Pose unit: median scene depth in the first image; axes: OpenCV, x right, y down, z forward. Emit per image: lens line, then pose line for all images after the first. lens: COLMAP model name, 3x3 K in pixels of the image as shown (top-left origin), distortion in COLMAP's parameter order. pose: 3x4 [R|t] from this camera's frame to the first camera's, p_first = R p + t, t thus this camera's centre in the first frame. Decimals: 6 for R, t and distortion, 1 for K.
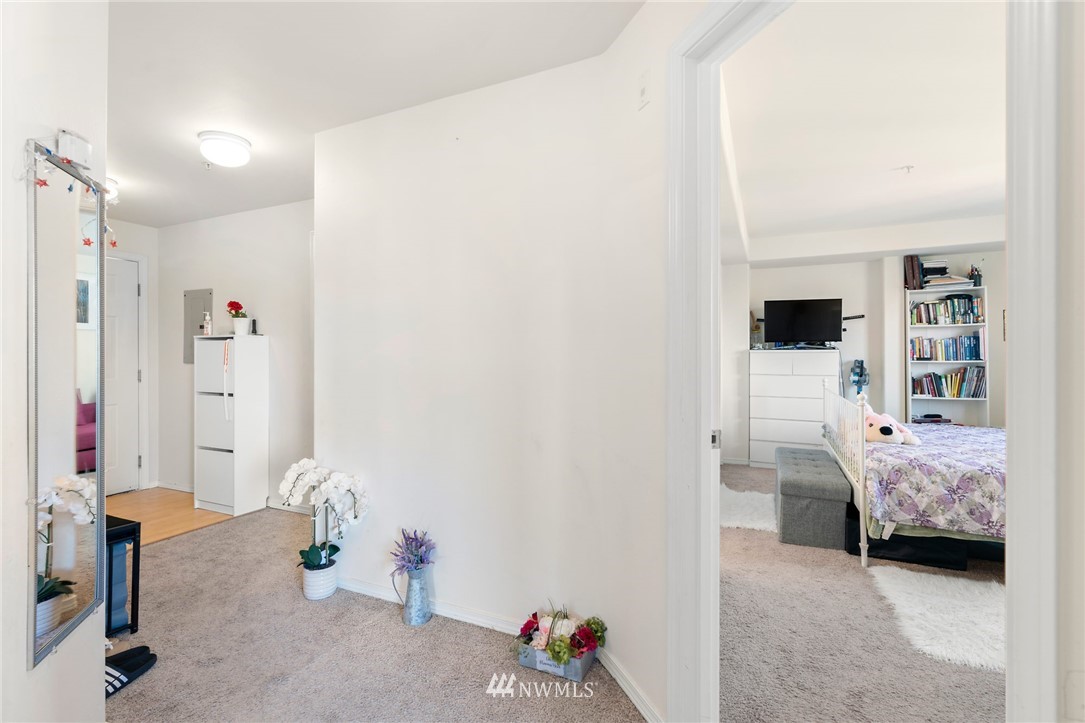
lens RADIAL K [[497.1, 0, 536.2], [0, 497.1, 359.6], [0, 0, 1]] dist [-0.003723, 0.002514]
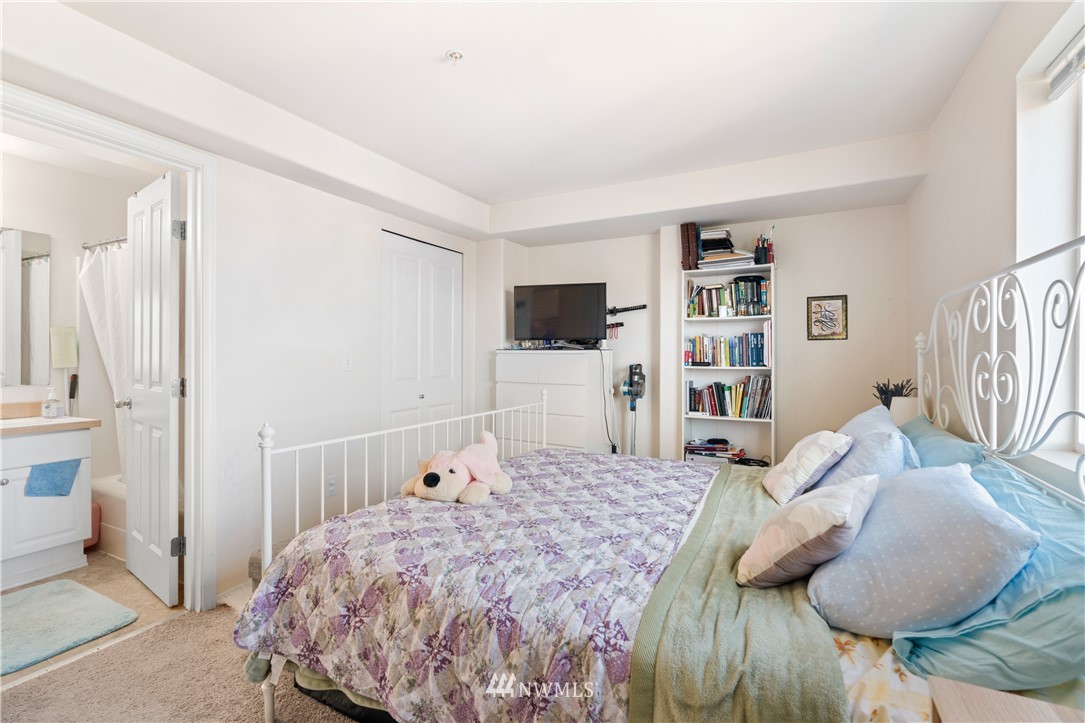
lens RADIAL K [[497.1, 0, 539.8], [0, 497.1, 362.2], [0, 0, 1]] dist [-0.003723, 0.002514]
pose [[0.998605, 0.007707, -0.052244, 0.583297], [-0.007319, 0.999944, 0.007614, -0.007758], [0.052300, -0.007221, 0.998605, 0.253759]]
